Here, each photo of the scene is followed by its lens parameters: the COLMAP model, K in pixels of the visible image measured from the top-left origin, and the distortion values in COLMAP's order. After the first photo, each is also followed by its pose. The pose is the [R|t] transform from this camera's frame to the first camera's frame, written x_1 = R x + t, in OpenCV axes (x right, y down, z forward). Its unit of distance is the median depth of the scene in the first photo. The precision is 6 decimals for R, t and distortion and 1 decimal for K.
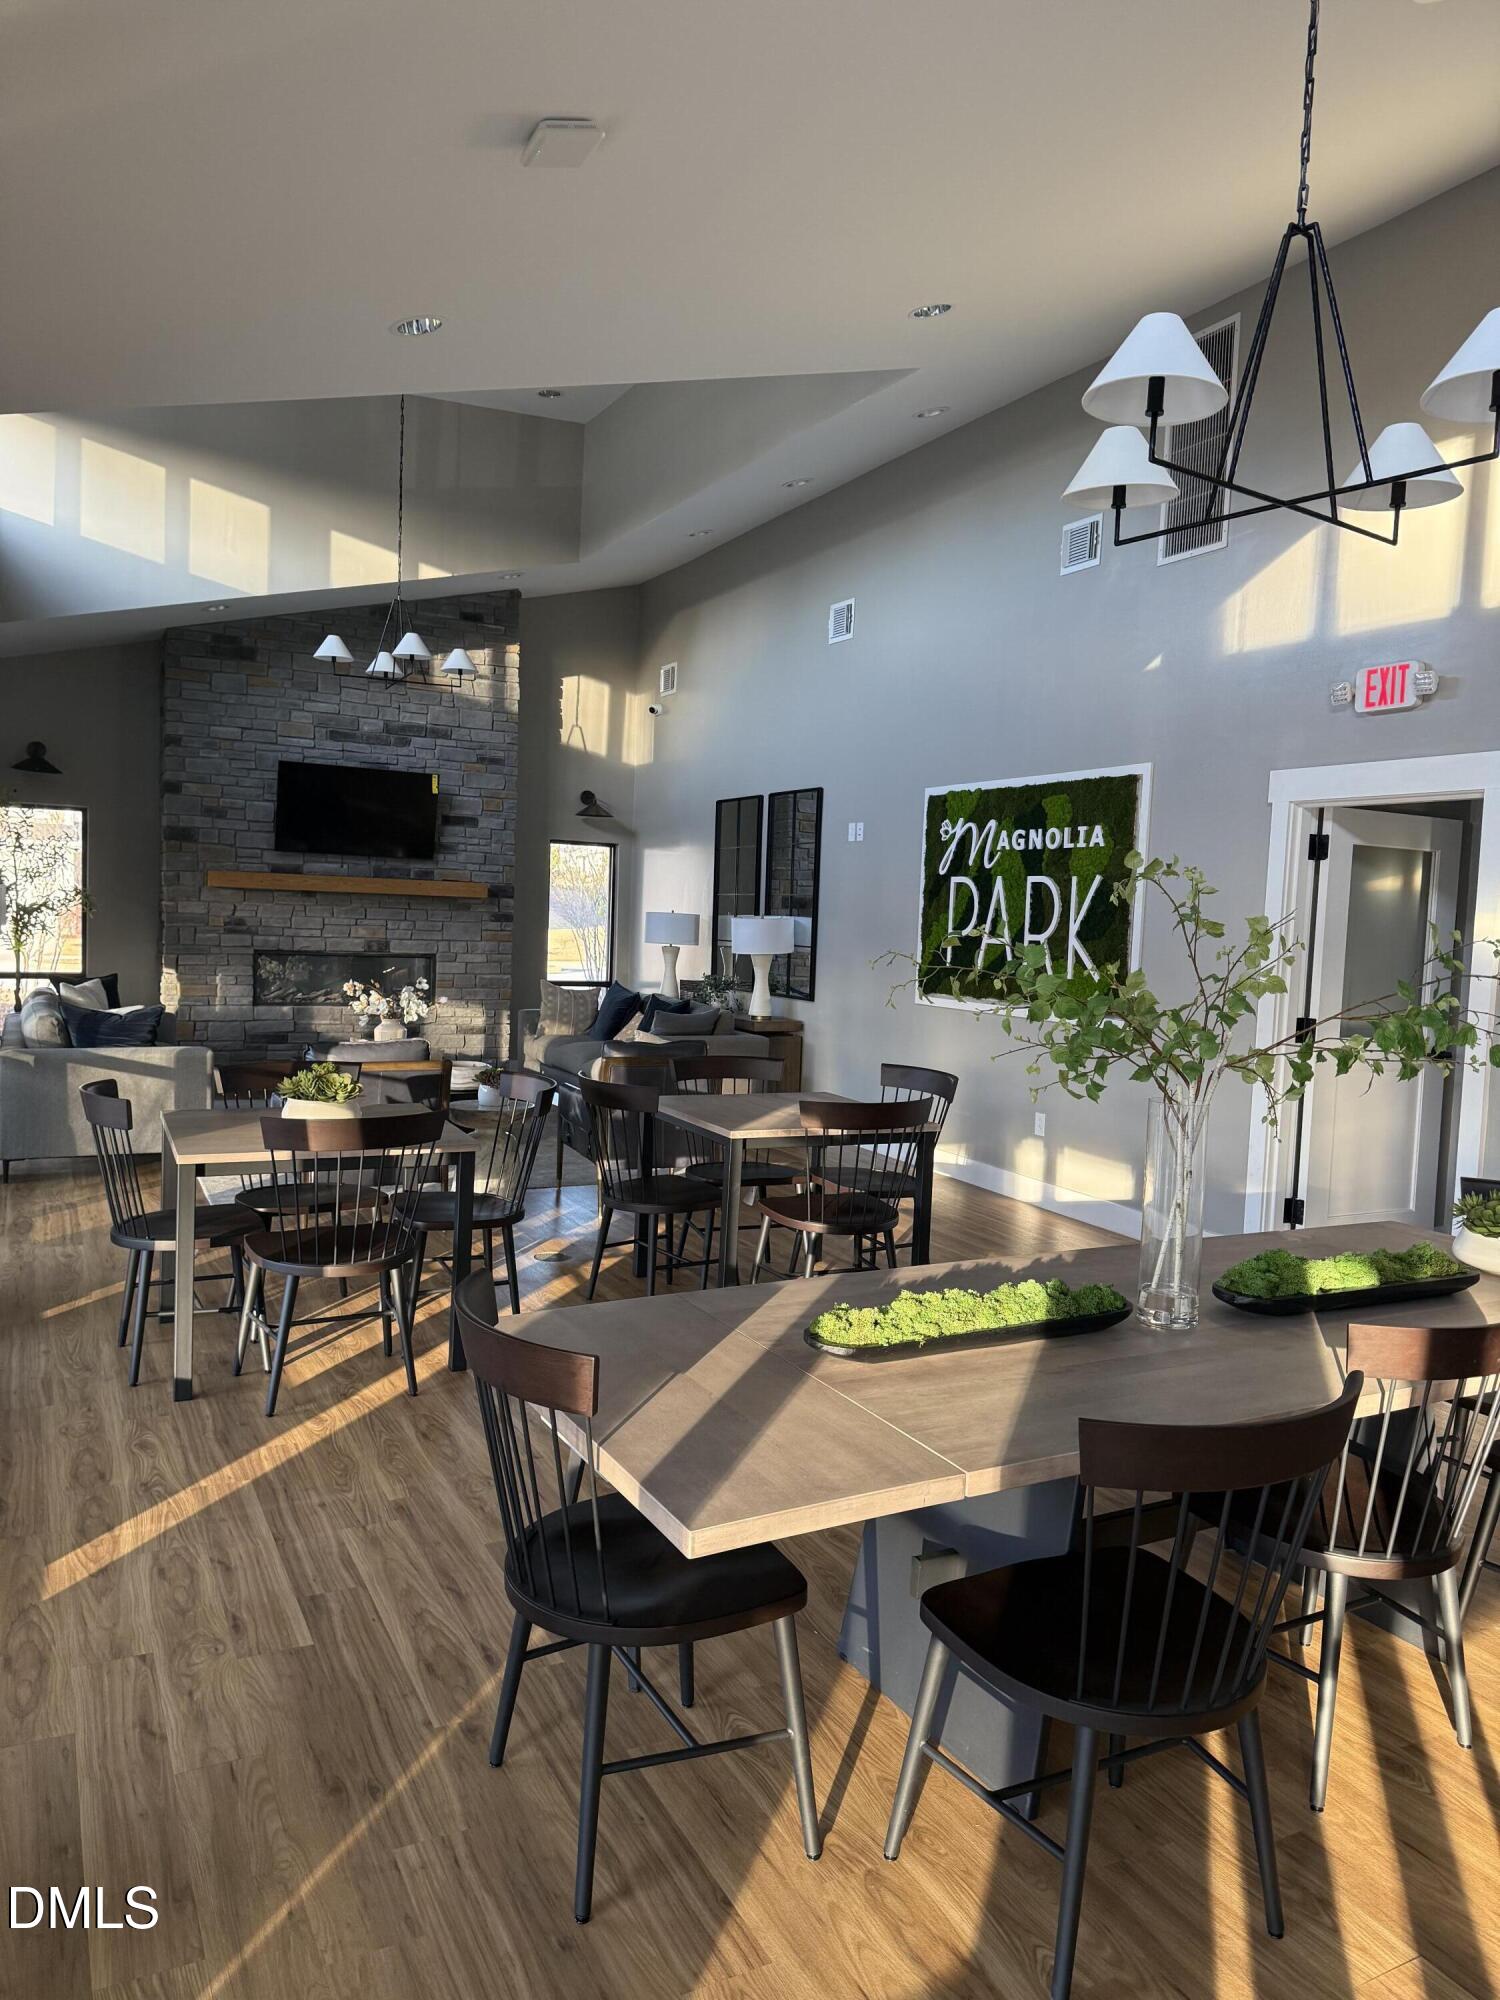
lens RADIAL K [[1404.2, 0, 750.0], [0, 1404.2, 1000.0], [0, 0, 1]] dist [0.087517, -0.139741]
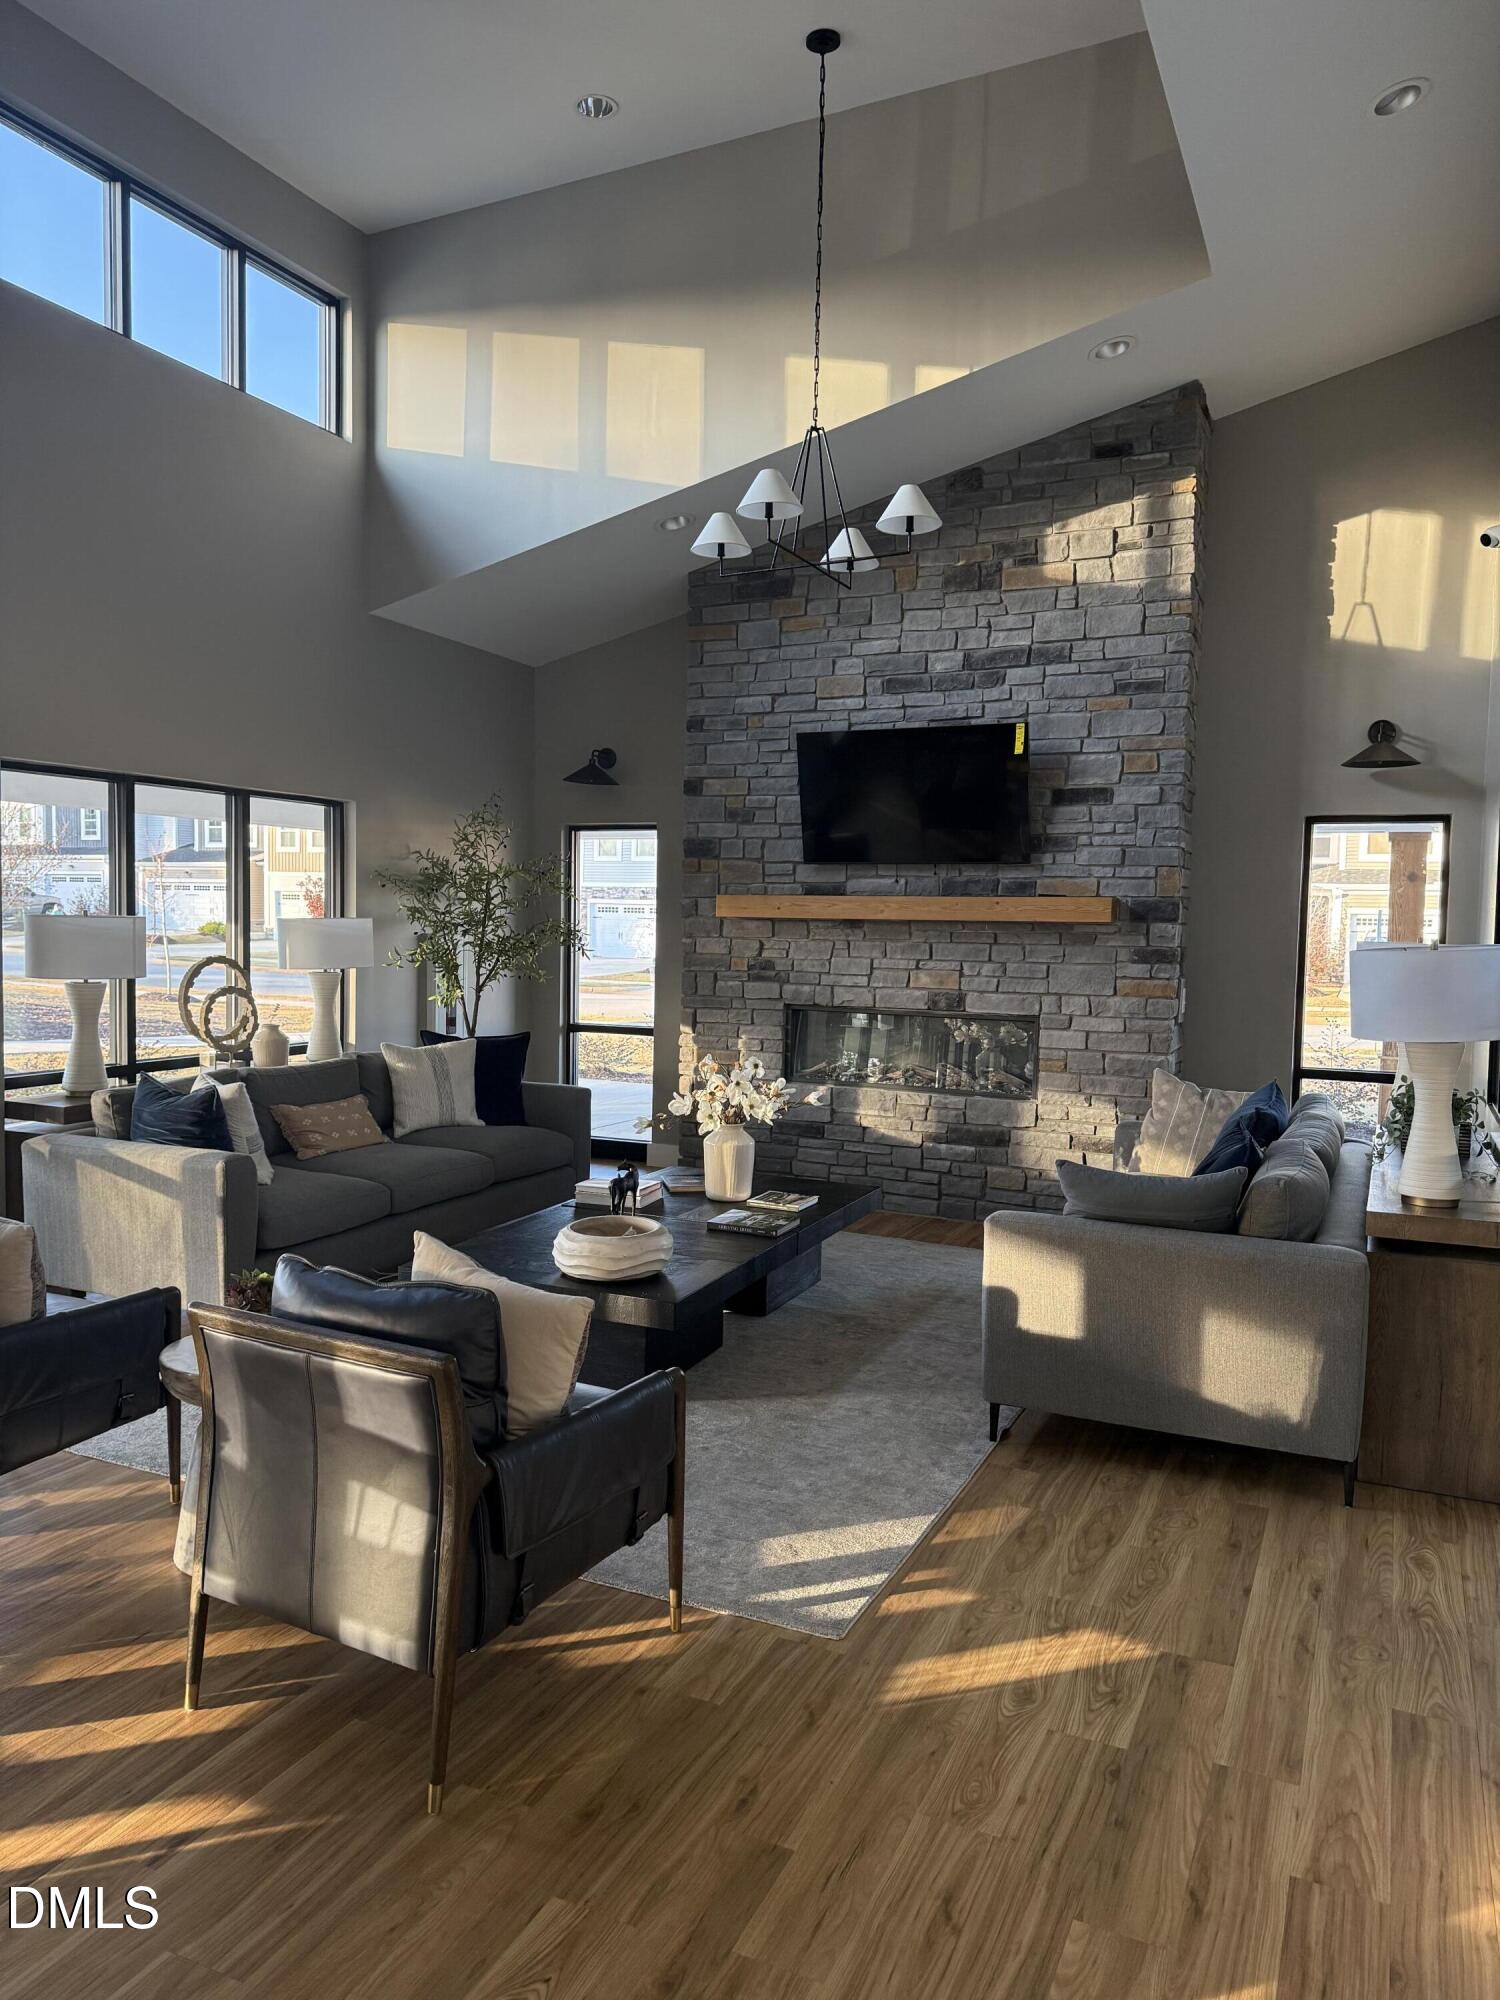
lens RADIAL K [[1379.8, 0, 739.7], [0, 1379.8, 1000.2], [0, 0, 1]] dist [0.133641, -0.239103]
pose [[0.610840, 0.017345, -0.791564, 0.187007], [-0.045763, 0.998862, -0.013428, -0.026989], [0.790430, 0.044427, 0.610939, 0.558273]]
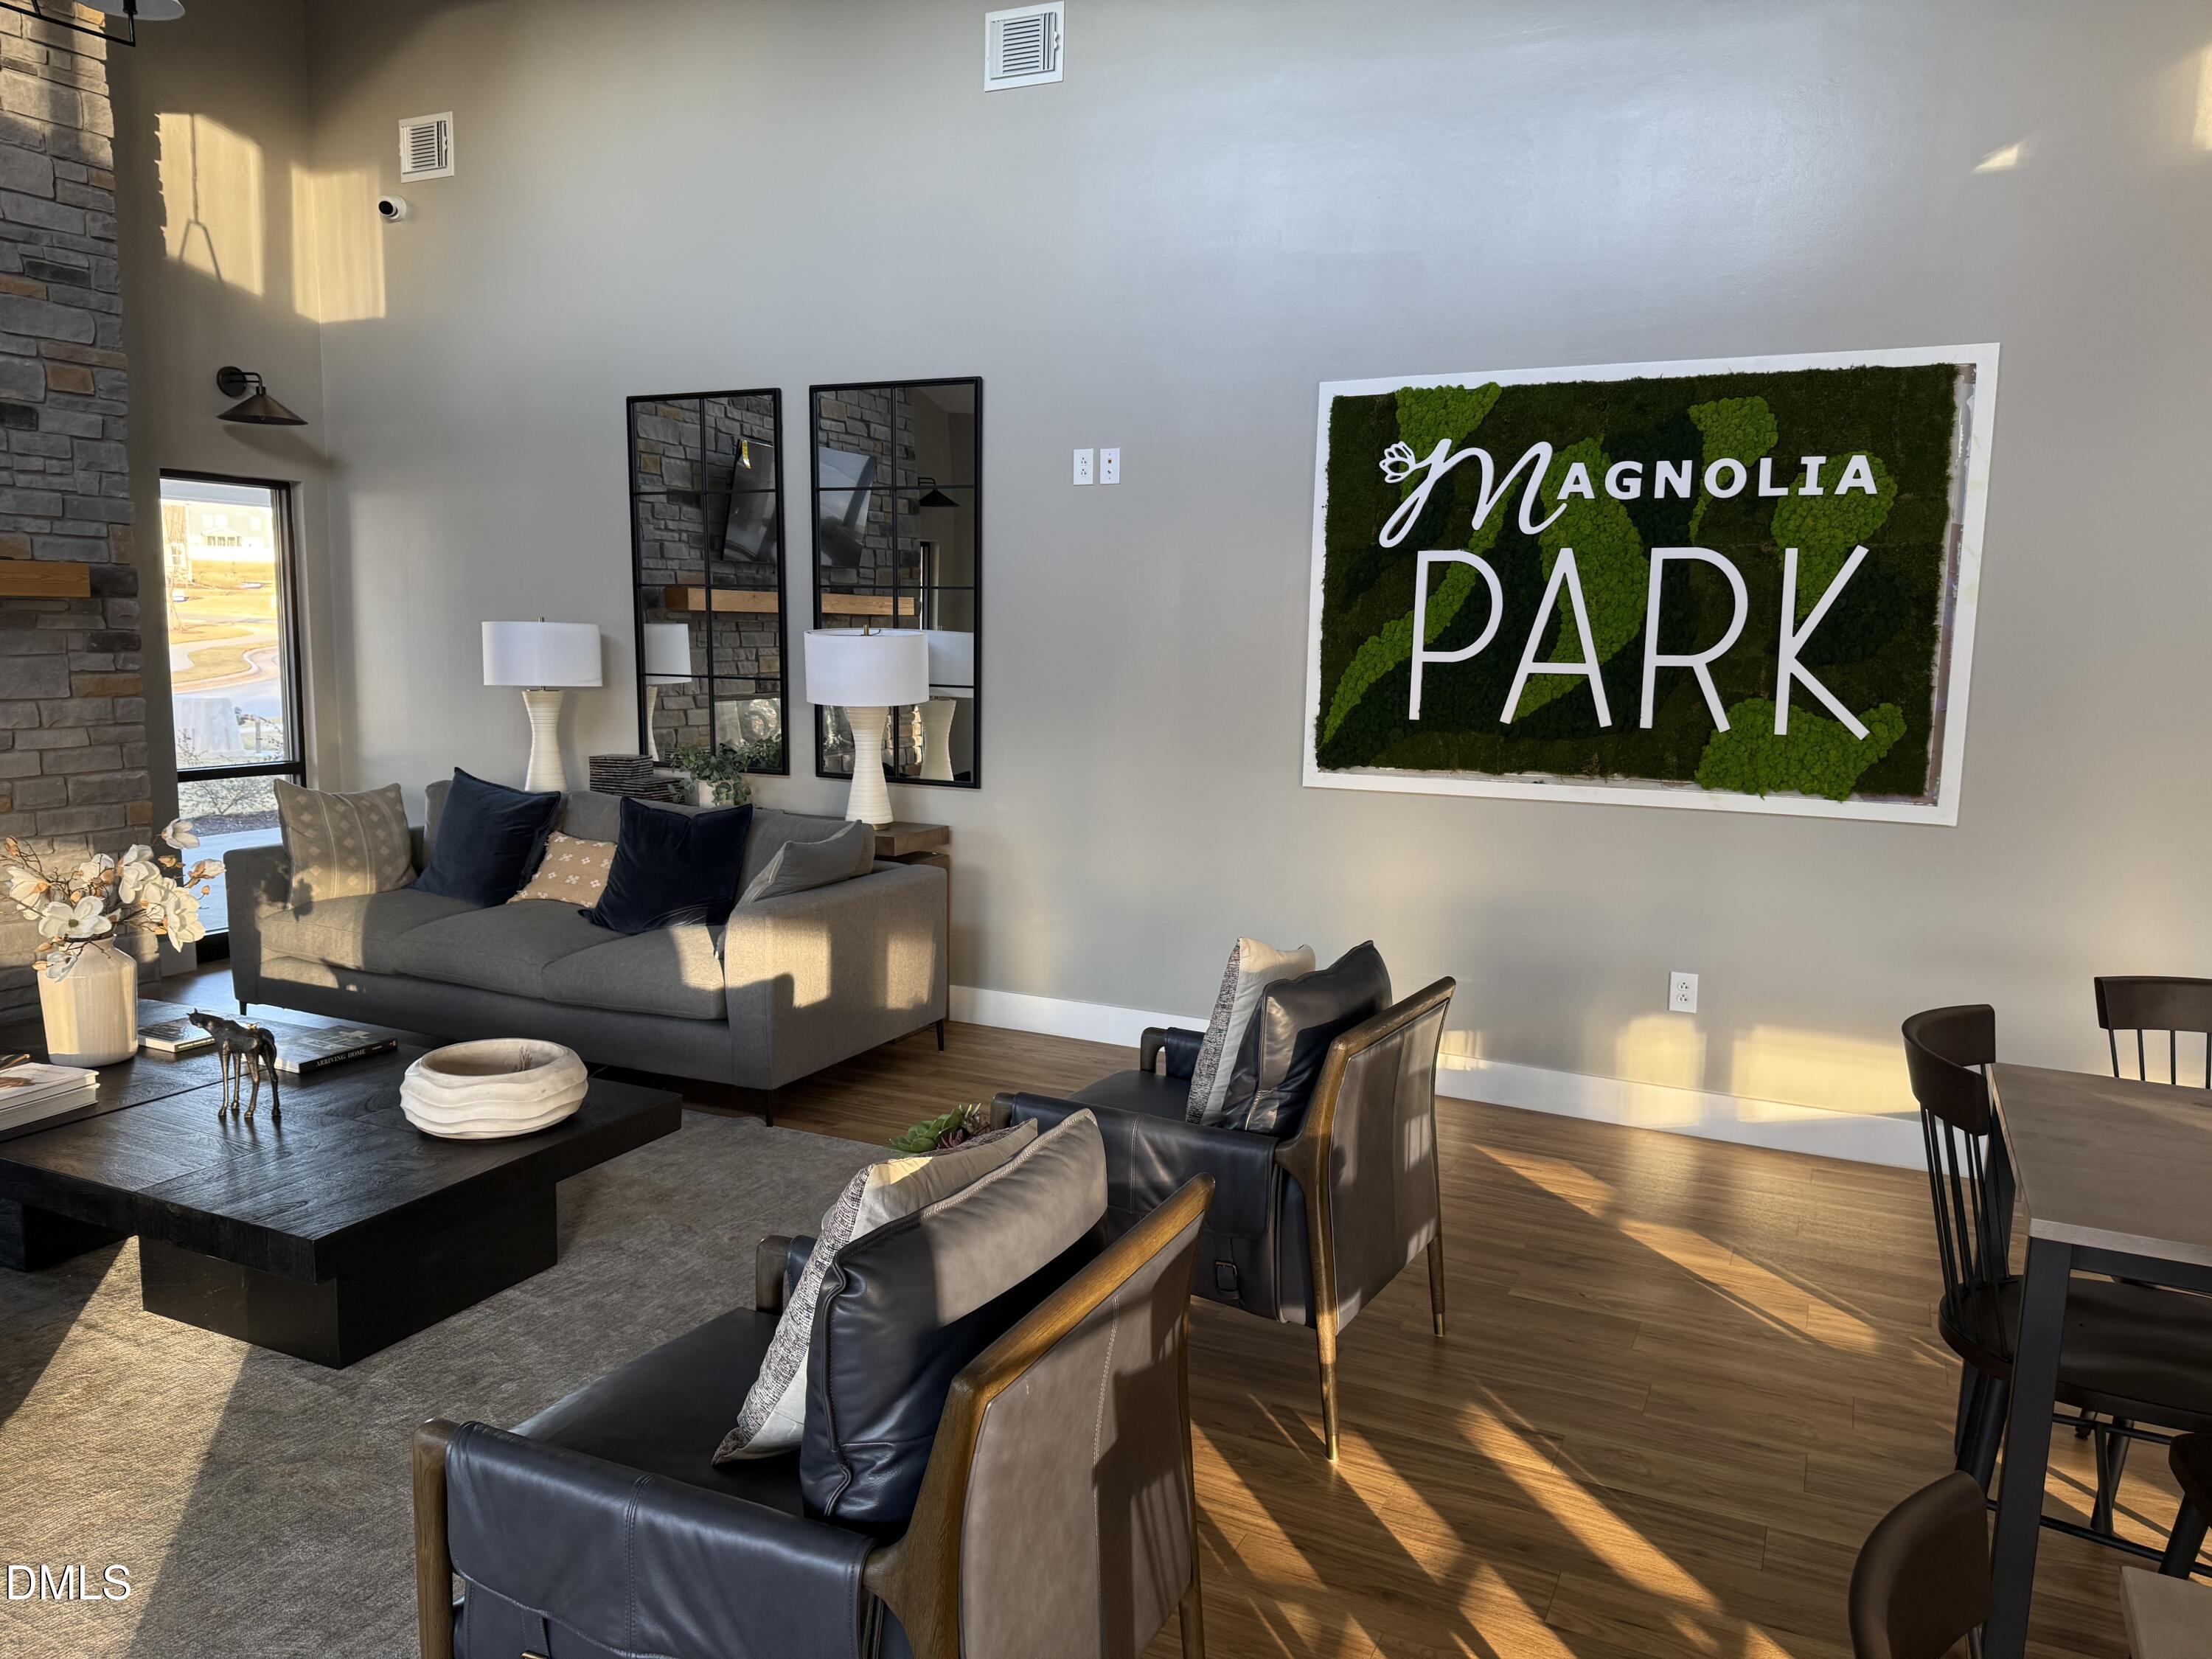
lens RADIAL K [[1558.6, 0, 1106.0], [0, 1558.6, 829.5], [0, 0, 1]] dist [0.030161, -0.039768]
pose [[0.796394, -0.102518, 0.596025, -0.245782], [0.051633, 0.993455, 0.101887, -0.036945], [-0.602570, -0.050368, 0.796475, 0.452921]]
